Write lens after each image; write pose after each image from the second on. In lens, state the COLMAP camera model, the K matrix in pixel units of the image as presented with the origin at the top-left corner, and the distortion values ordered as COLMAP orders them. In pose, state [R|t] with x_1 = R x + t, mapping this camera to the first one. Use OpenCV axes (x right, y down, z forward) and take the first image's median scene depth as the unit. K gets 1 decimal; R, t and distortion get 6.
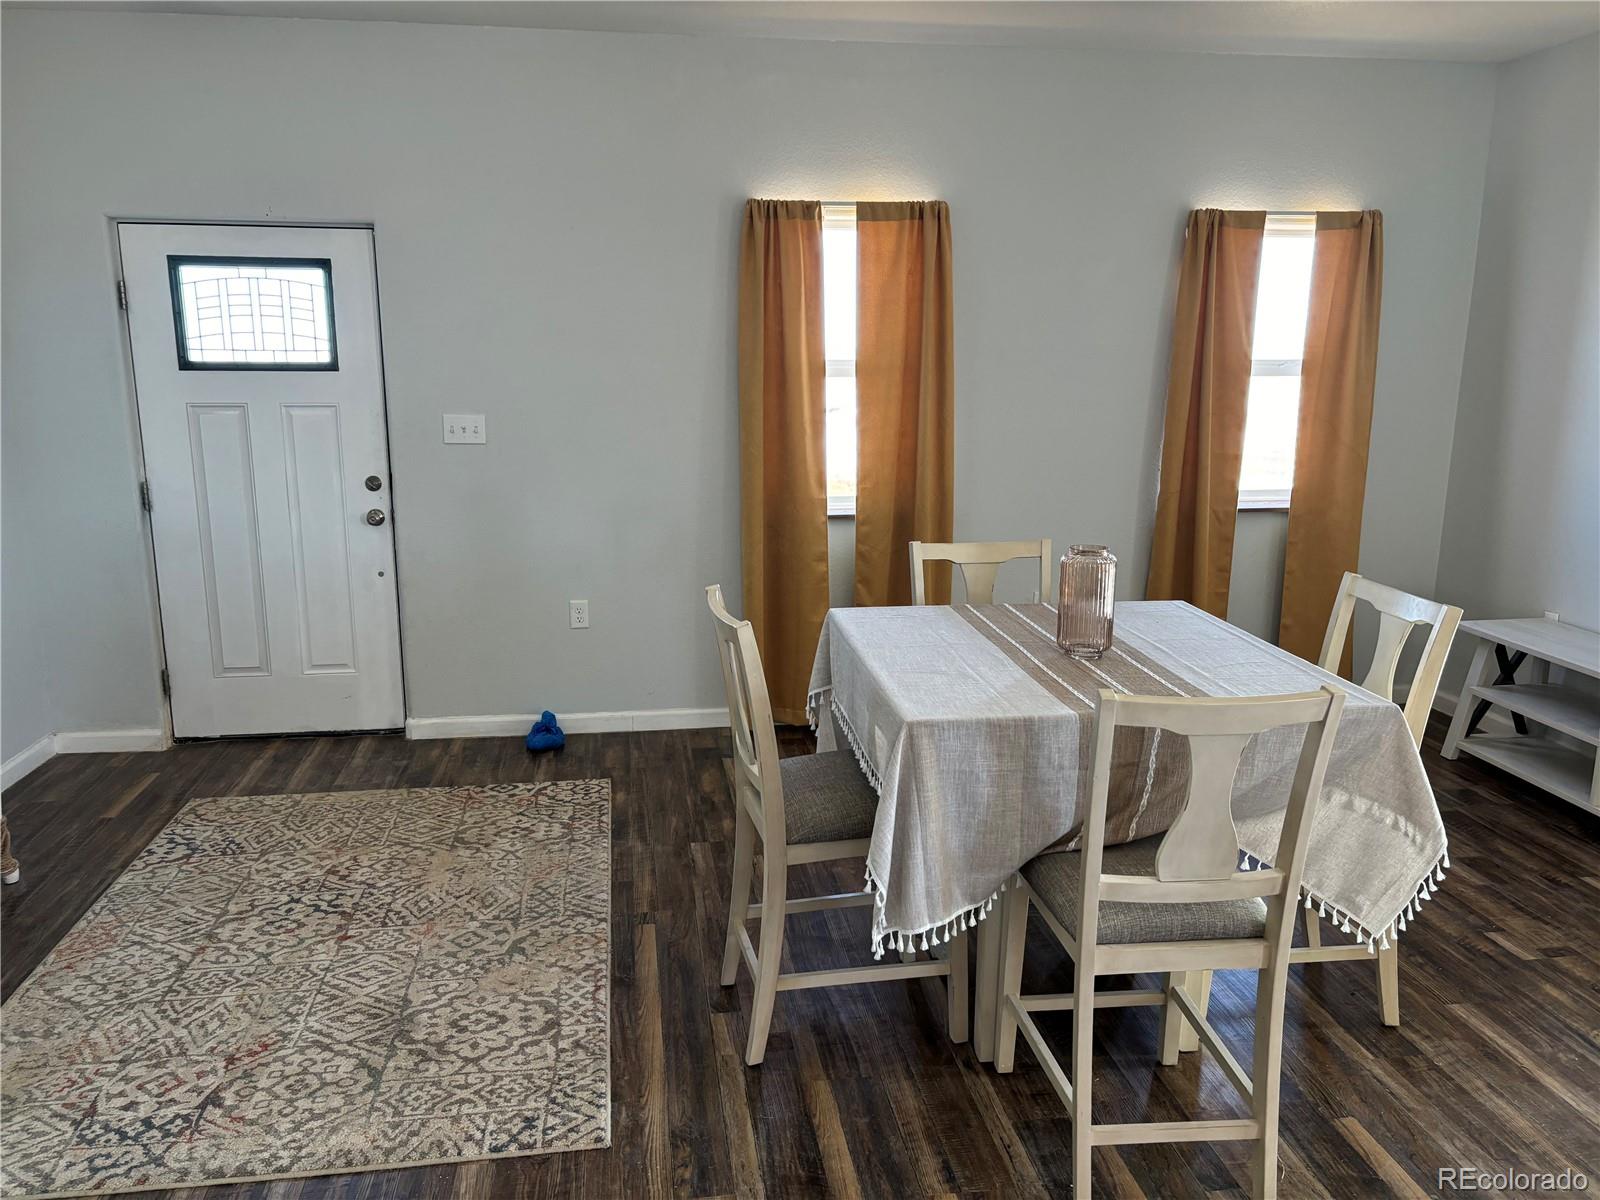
lens RADIAL K [[1246.0, 0, 795.0], [0, 1246.0, 564.9], [0, 0, 1]] dist [0.022058, 0.001494]
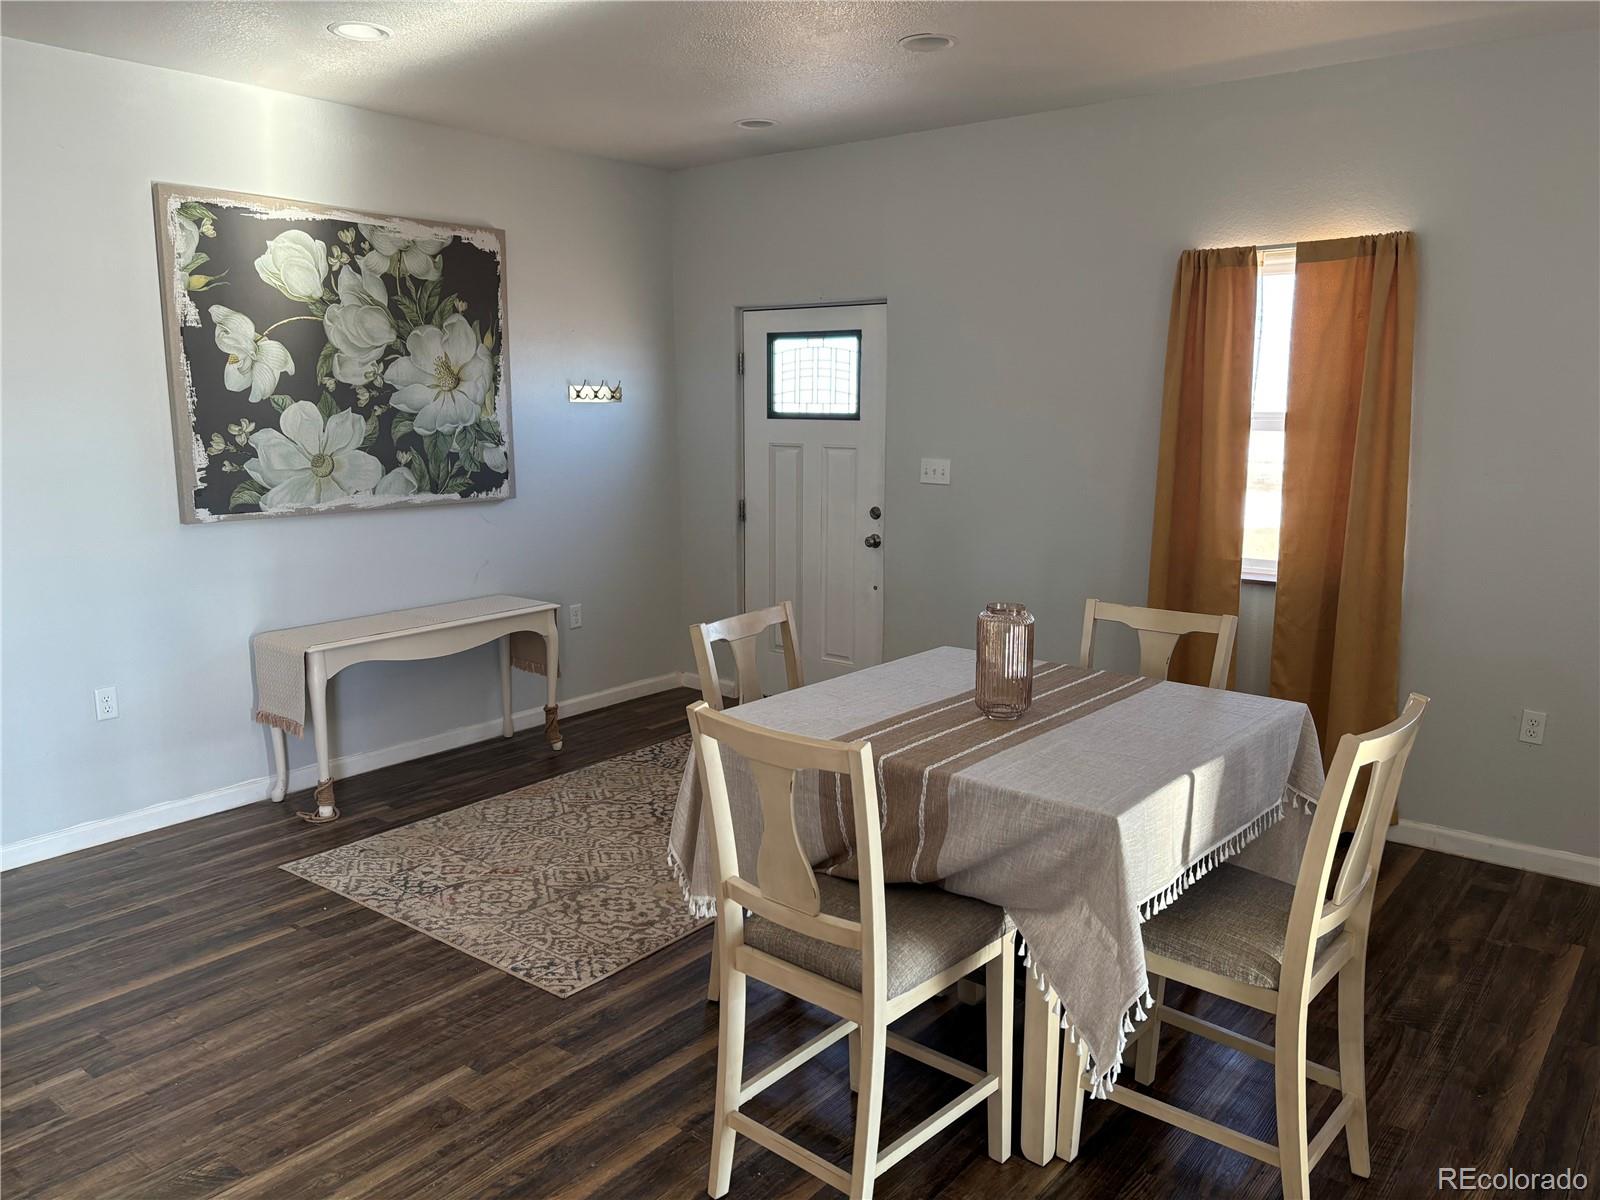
lens RADIAL K [[1207.1, 0, 800.0], [0, 1207.1, 600.0], [0, 0, 1]] dist [0.005155, -0.001472]
pose [[0.684311, 0.119603, -0.719314, 0.487584], [-0.129485, 0.990711, 0.041546, -0.021367], [0.717601, 0.064710, 0.693441, 0.145530]]
